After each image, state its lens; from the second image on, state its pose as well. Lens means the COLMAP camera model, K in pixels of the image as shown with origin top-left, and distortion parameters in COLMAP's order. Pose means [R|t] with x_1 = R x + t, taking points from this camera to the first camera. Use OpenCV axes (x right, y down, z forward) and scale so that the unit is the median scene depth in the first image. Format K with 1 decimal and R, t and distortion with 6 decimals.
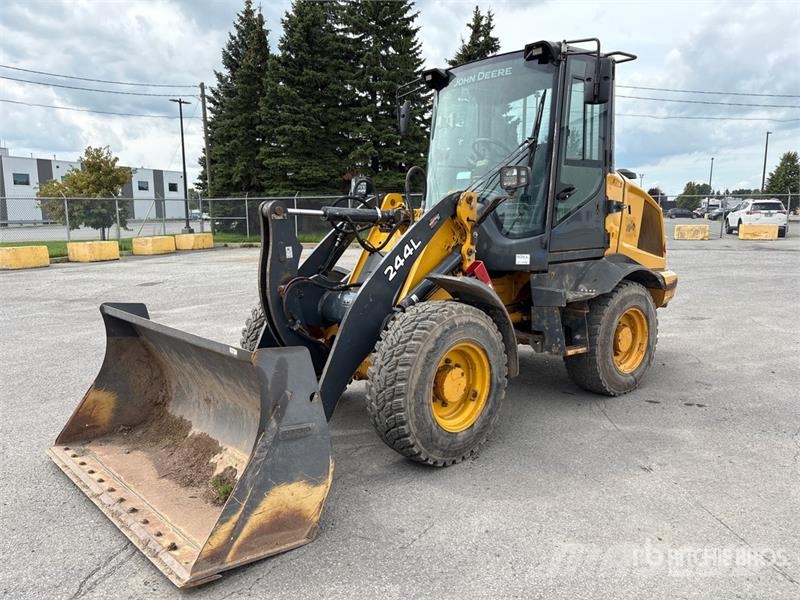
lens RADIAL K [[601.7, 0, 394.0], [0, 601.7, 300.4], [0, 0, 1]] dist [0.014538, 0.008852]
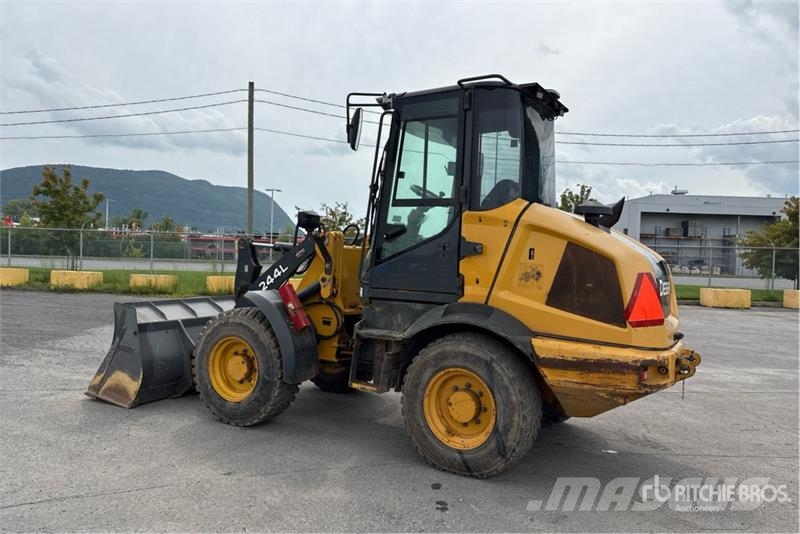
lens RADIAL K [[597.4, 0, 412.5], [0, 597.4, 260.0], [0, 0, 1]] dist [0.026773, -0.023186]
pose [[0.348046, 0.033168, -0.936891, 1.354848], [-0.173079, 0.984468, -0.029445, -0.117913], [0.921362, 0.172405, 0.348381, 0.746751]]
